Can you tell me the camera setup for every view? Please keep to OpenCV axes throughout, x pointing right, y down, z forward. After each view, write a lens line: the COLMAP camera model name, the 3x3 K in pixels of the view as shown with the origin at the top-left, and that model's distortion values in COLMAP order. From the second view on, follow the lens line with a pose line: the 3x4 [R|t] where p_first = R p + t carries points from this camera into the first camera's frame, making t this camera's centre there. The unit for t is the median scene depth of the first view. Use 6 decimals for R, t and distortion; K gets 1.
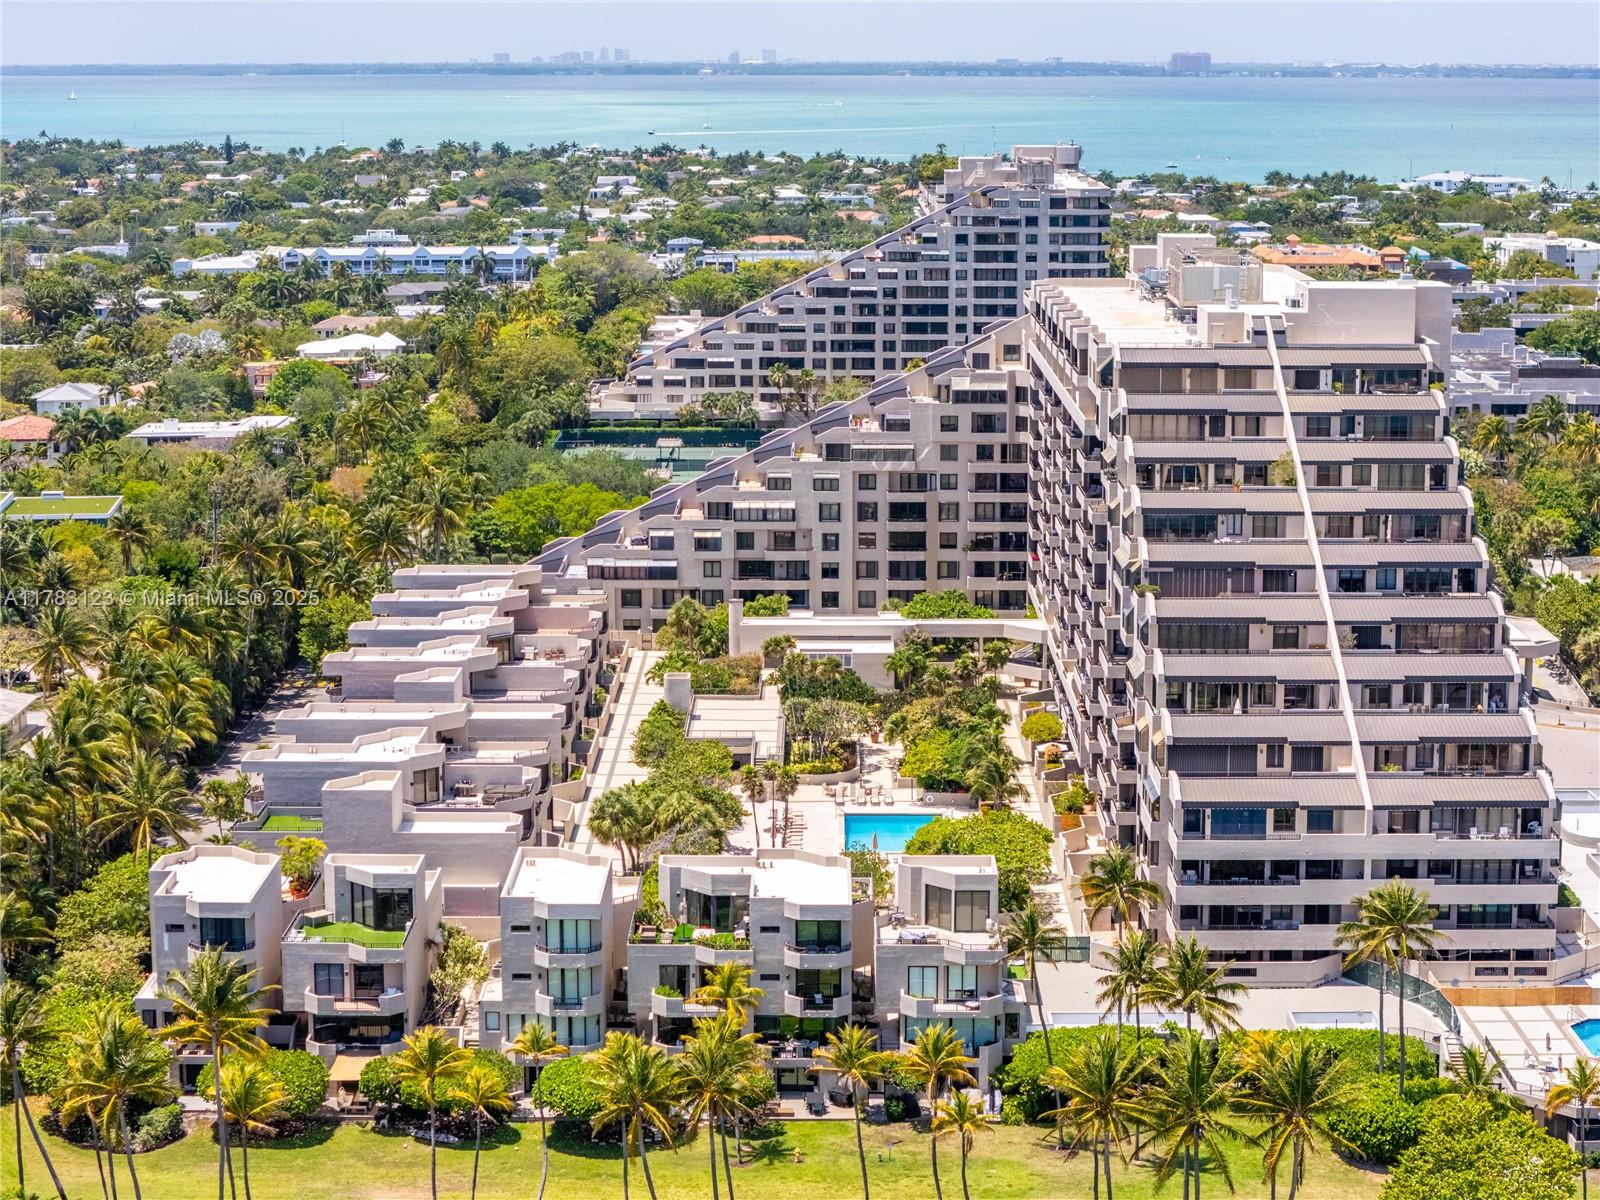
lens RADIAL K [[3280.4, 0, 800.0], [0, 3280.4, 600.0], [0, 0, 1]] dist [-0.141309, 0.359321]
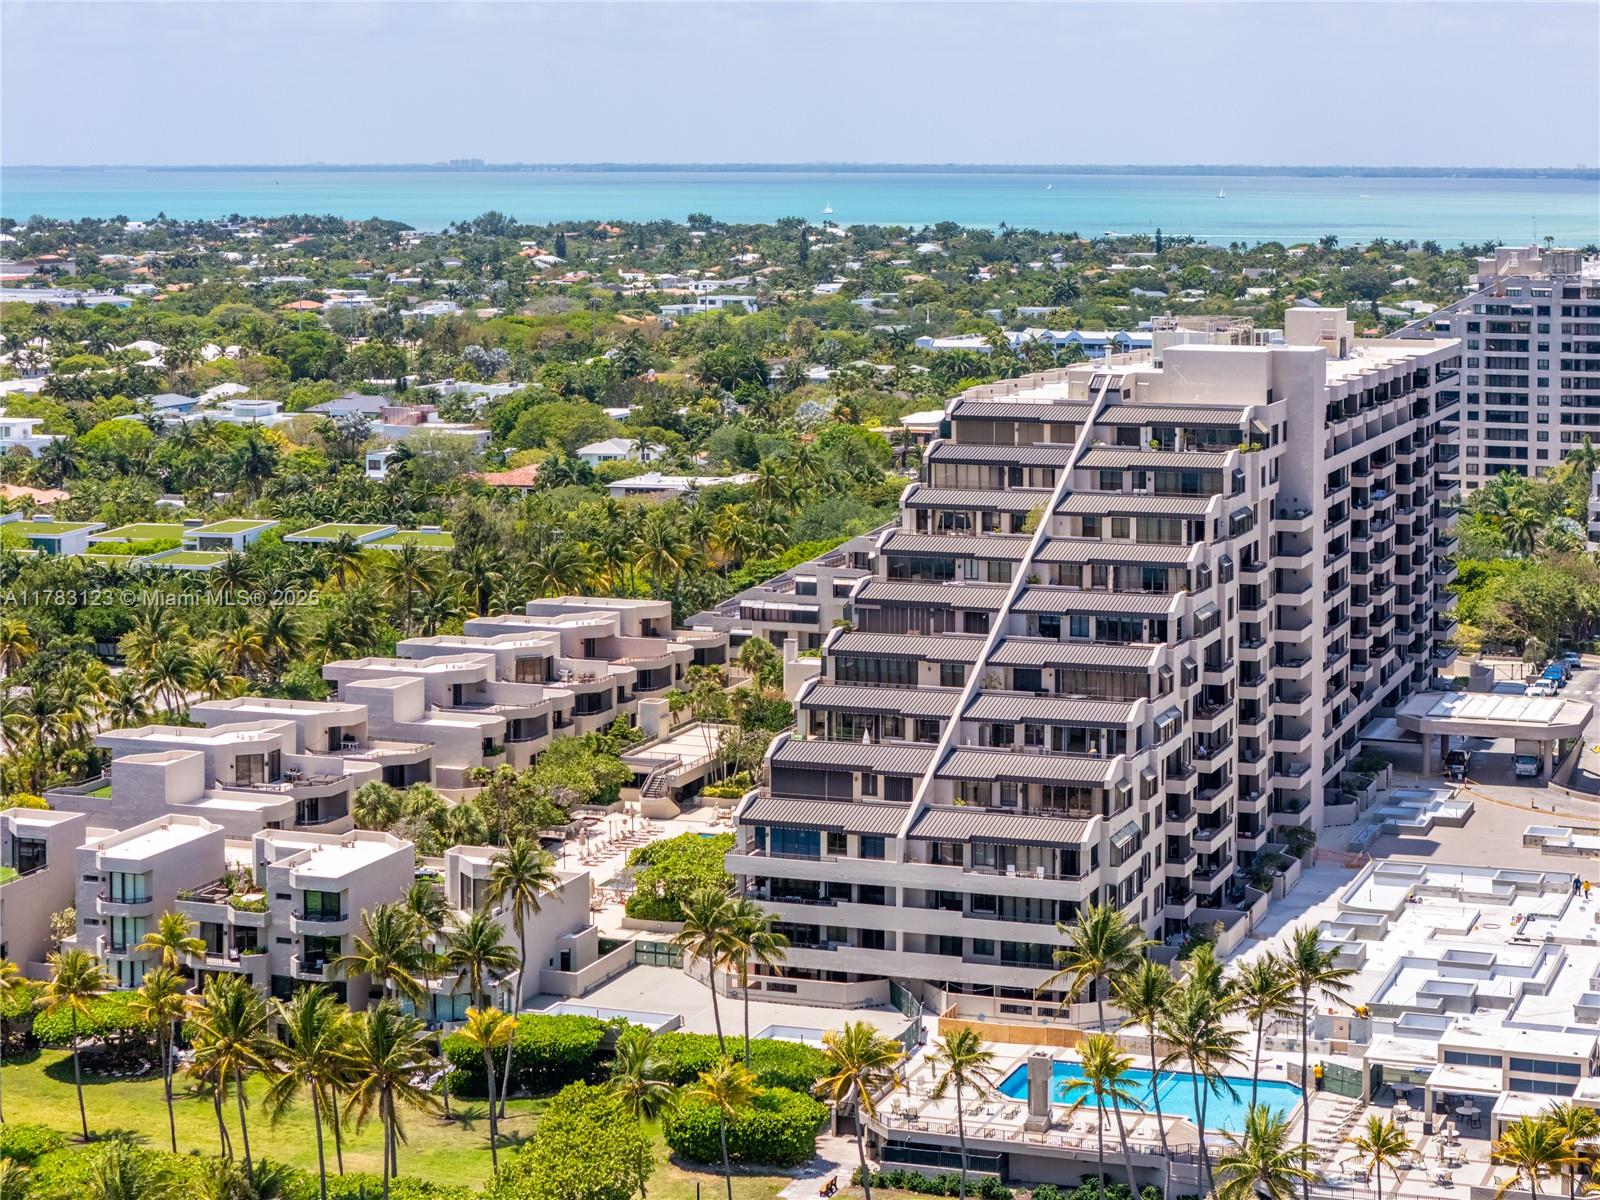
lens RADIAL K [[3237.9, 0, 801.1], [0, 3237.9, 245.4], [0, 0, 1]] dist [-0.095103, 0.171318]
pose [[0.945550, 0.013864, -0.325182, 0.405169], [-0.058811, 0.989925, -0.128803, 0.010421], [0.320120, 0.140914, 0.936838, 0.008072]]
